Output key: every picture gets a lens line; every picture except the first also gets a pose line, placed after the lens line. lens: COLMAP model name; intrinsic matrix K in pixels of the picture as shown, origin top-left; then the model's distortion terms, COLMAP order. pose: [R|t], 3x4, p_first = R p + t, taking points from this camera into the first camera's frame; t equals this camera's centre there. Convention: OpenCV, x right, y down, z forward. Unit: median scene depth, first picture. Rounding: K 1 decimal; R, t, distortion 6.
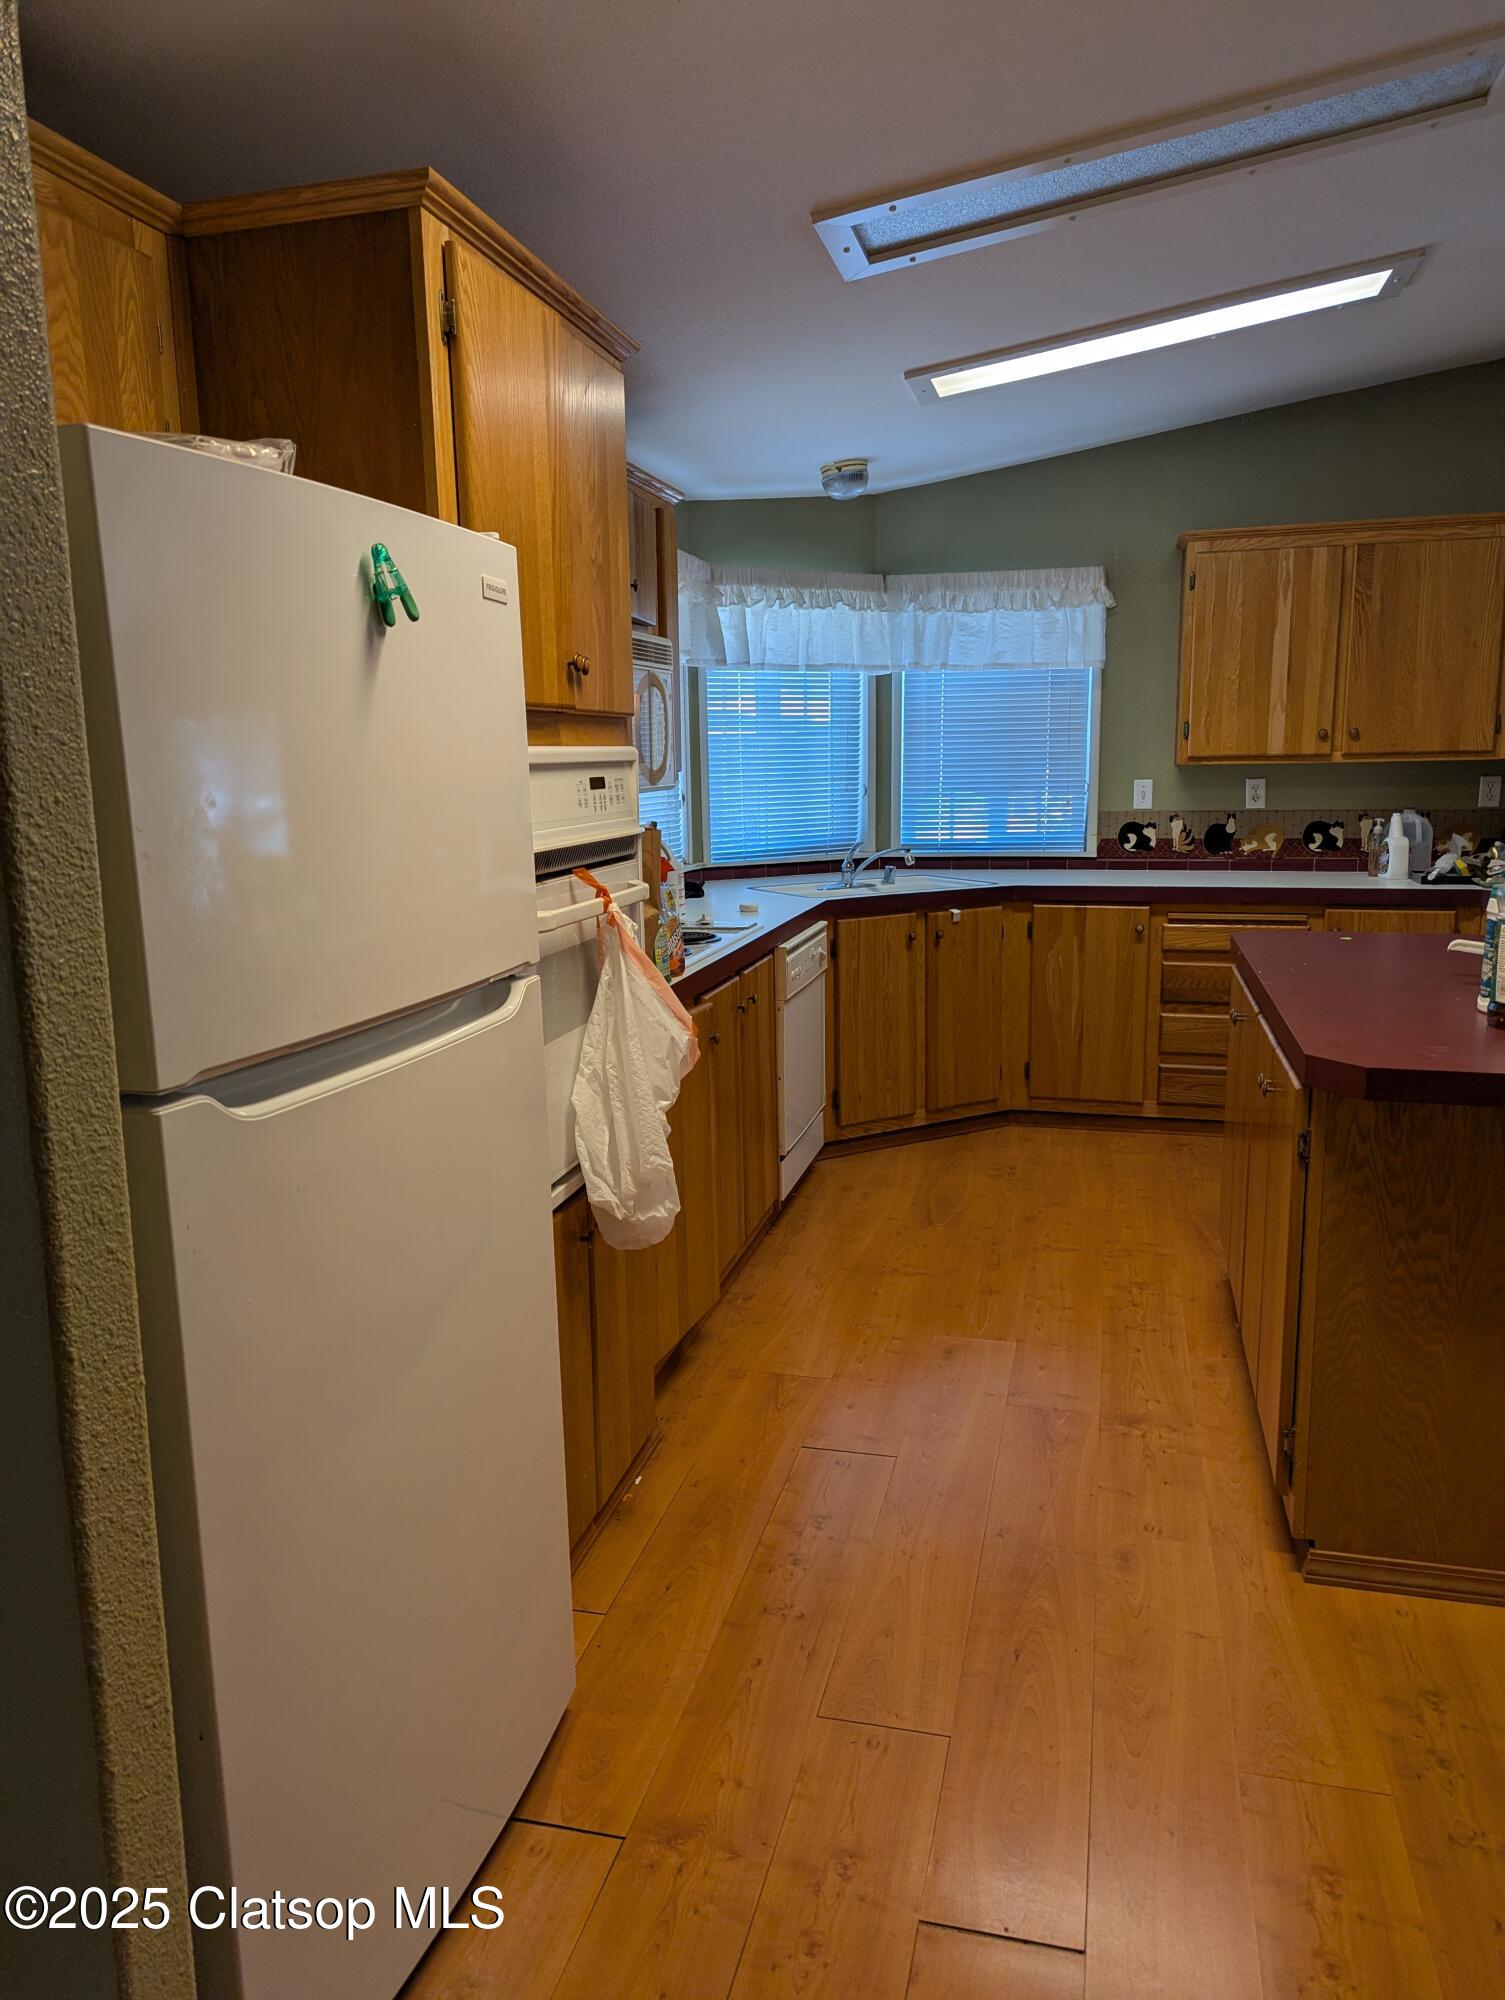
lens RADIAL K [[1394.4, 0, 752.5], [0, 1394.4, 1000.0], [0, 0, 1]] dist [0.010557, 0.002423]
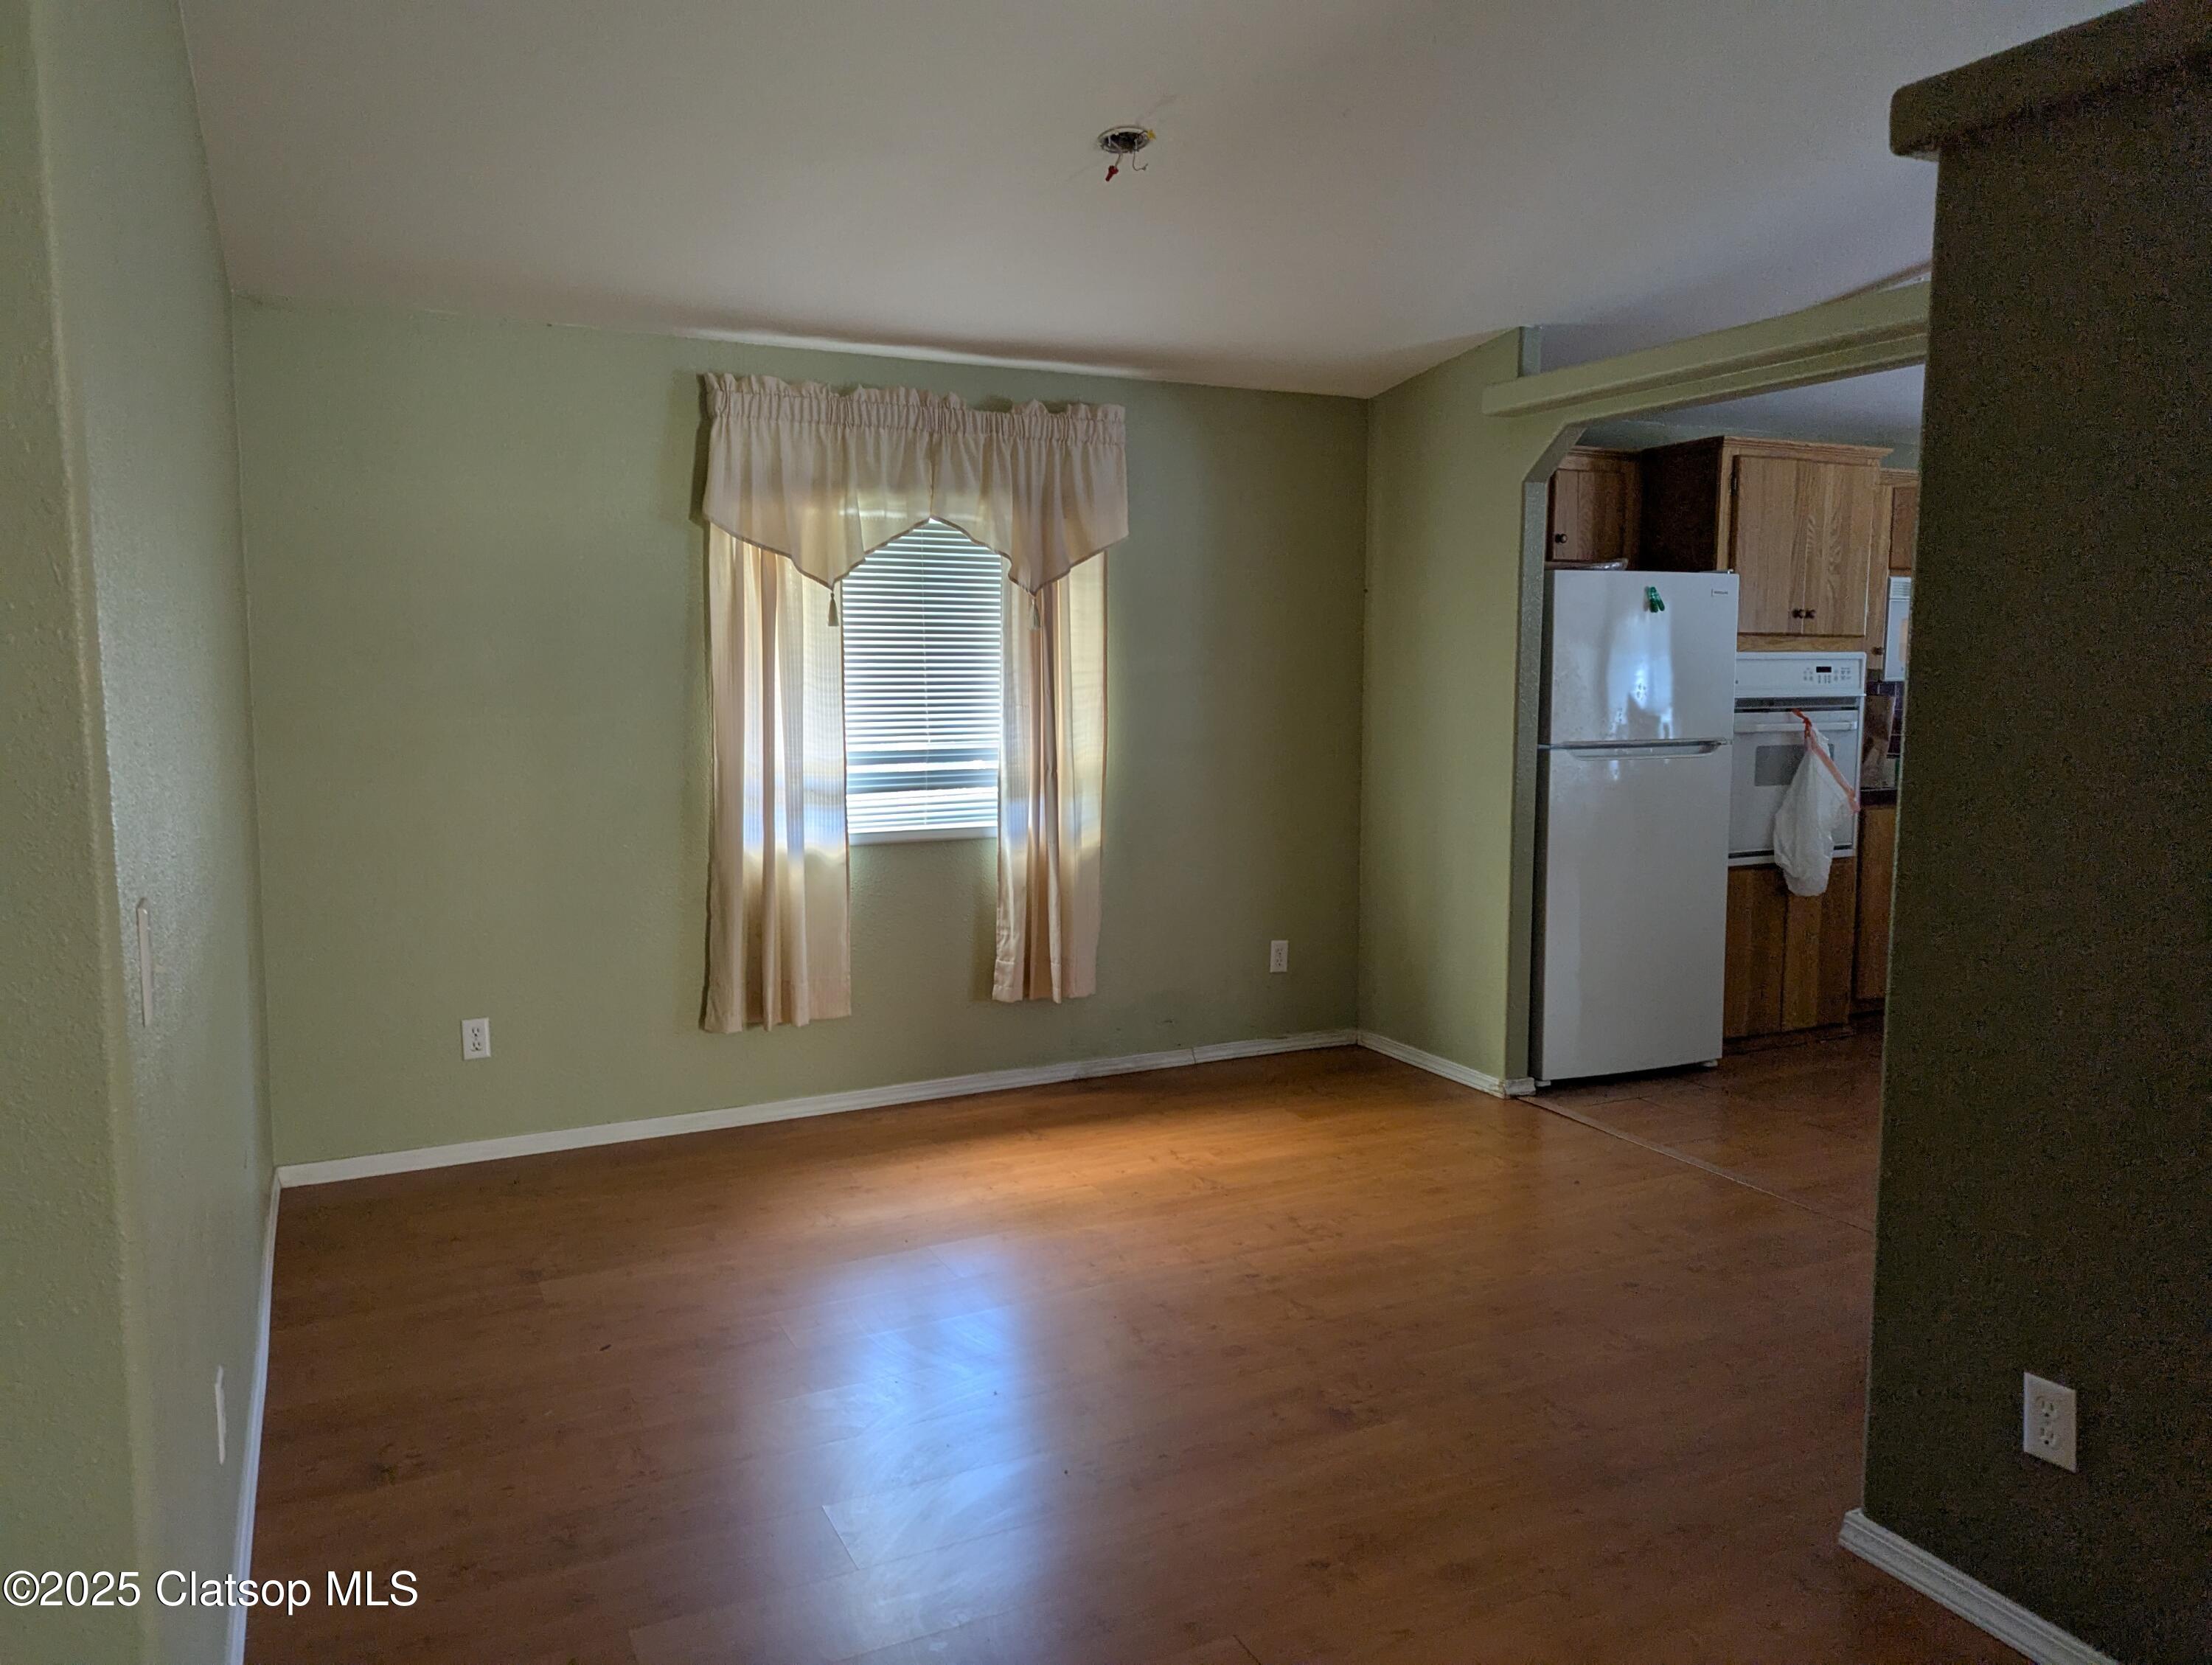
lens RADIAL K [[1542.2, 0, 1106.0], [0, 1542.2, 832.5], [0, 0, 1]] dist [0.010557, 0.002423]
pose [[0.658796, 0.102510, -0.745305, 0.959174], [-0.141300, 0.989903, 0.011254, 0.211968], [0.738933, 0.097897, 0.666629, -1.312992]]
